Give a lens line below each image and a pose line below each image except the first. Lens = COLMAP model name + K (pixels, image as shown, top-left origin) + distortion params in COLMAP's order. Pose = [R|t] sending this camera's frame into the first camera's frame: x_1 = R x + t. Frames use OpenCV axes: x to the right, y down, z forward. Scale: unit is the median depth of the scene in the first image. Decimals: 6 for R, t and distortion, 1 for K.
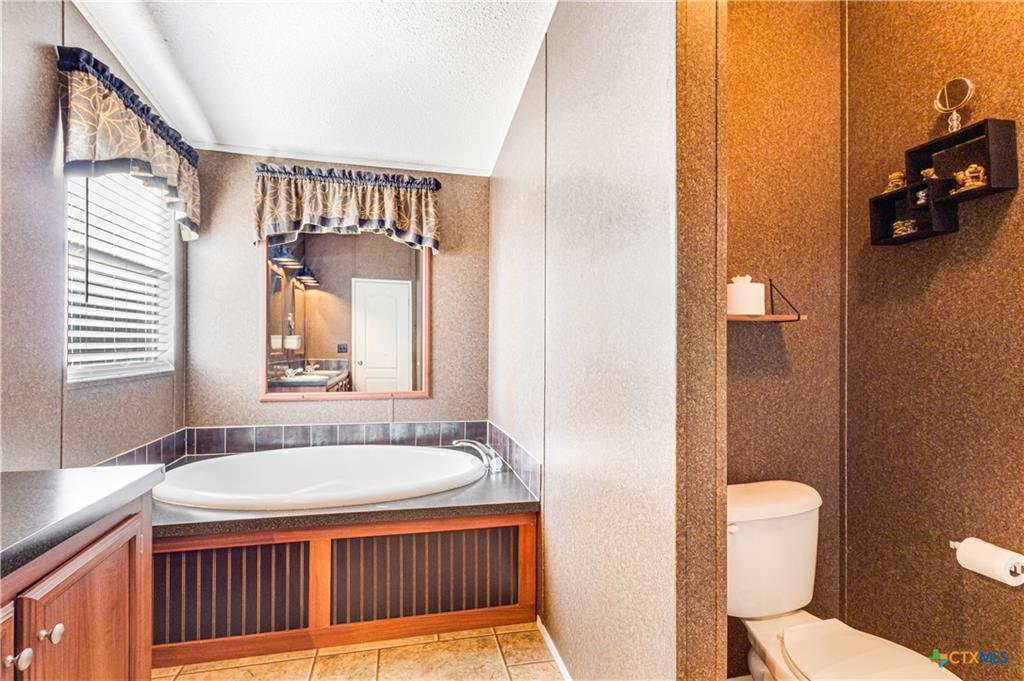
lens RADIAL K [[510.7, 0, 518.1], [0, 510.7, 339.2], [0, 0, 1]] dist [0.000952, 0.000812]
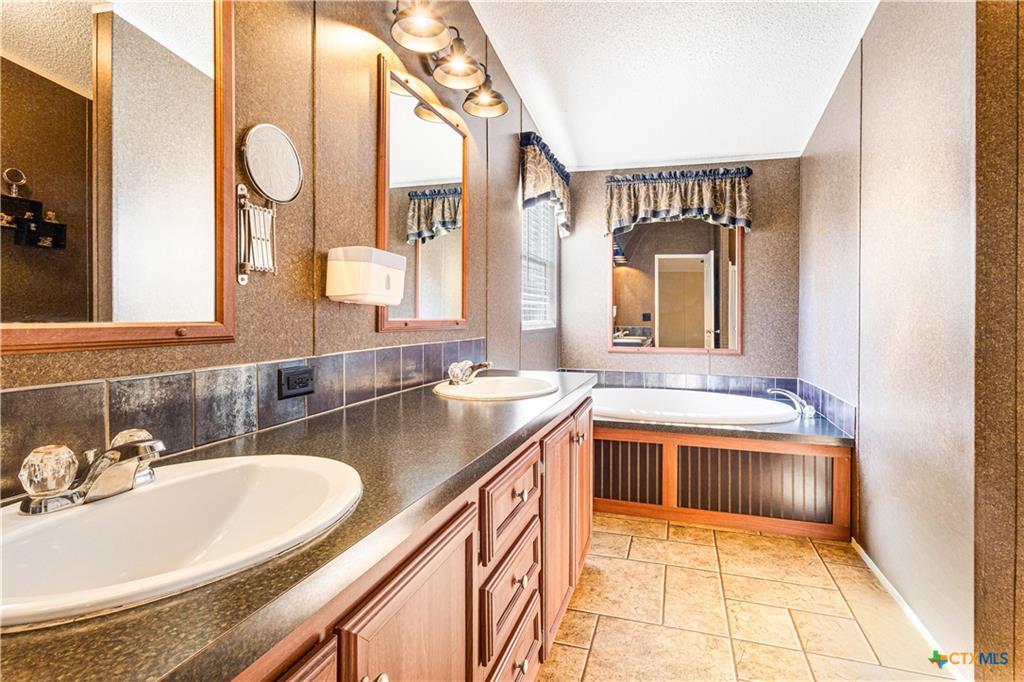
lens RADIAL K [[522.6, 0, 518.0], [0, 522.6, 317.5], [0, 0, 1]] dist [0.001444, 0.000684]
pose [[0.864326, 0.000174, -0.502931, -0.015944], [0.003895, 0.999968, 0.007039, 0.020236], [0.502916, -0.008043, 0.864298, -0.322039]]
